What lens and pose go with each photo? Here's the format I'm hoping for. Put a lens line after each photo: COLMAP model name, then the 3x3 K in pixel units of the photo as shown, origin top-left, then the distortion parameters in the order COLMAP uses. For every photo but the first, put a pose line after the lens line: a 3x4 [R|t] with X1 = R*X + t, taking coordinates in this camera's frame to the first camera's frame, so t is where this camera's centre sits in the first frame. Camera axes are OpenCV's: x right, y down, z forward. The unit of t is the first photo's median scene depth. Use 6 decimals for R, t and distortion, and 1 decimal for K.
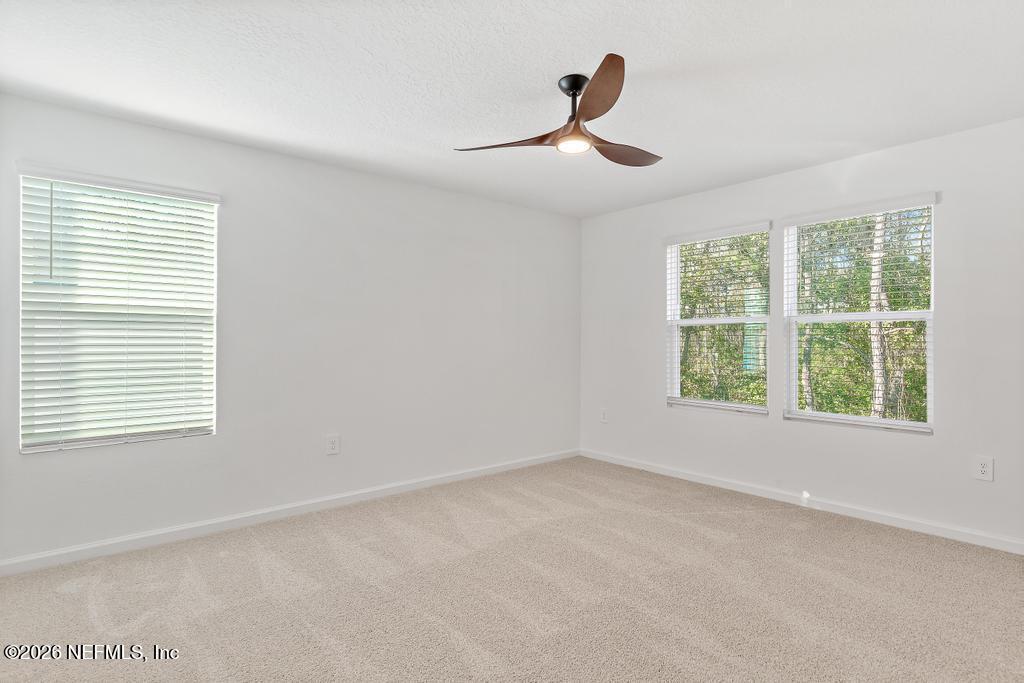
lens RADIAL K [[525.0, 0, 508.0], [0, 525.0, 350.8], [0, 0, 1]] dist [0.001163, -0.000985]
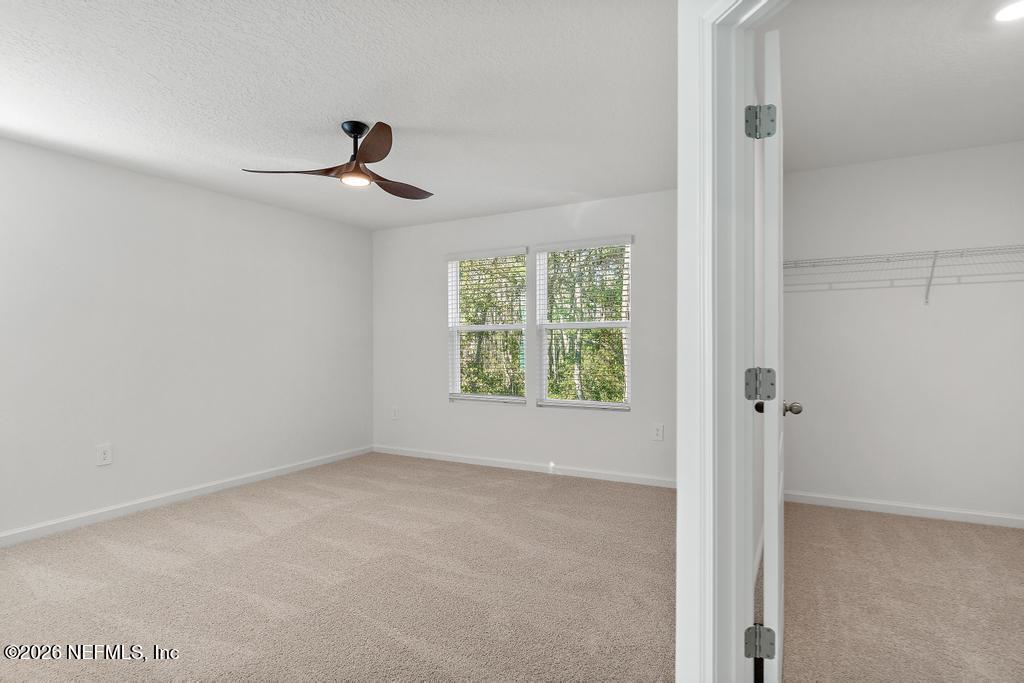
lens RADIAL K [[525.0, 0, 508.0], [0, 525.0, 350.8], [0, 0, 1]] dist [0.001163, -0.000985]
pose [[0.930478, -0.012151, 0.366146, 0.004704], [0.014976, 0.999876, -0.004876, 0.003133], [-0.366041, 0.010021, 0.930545, -0.166179]]
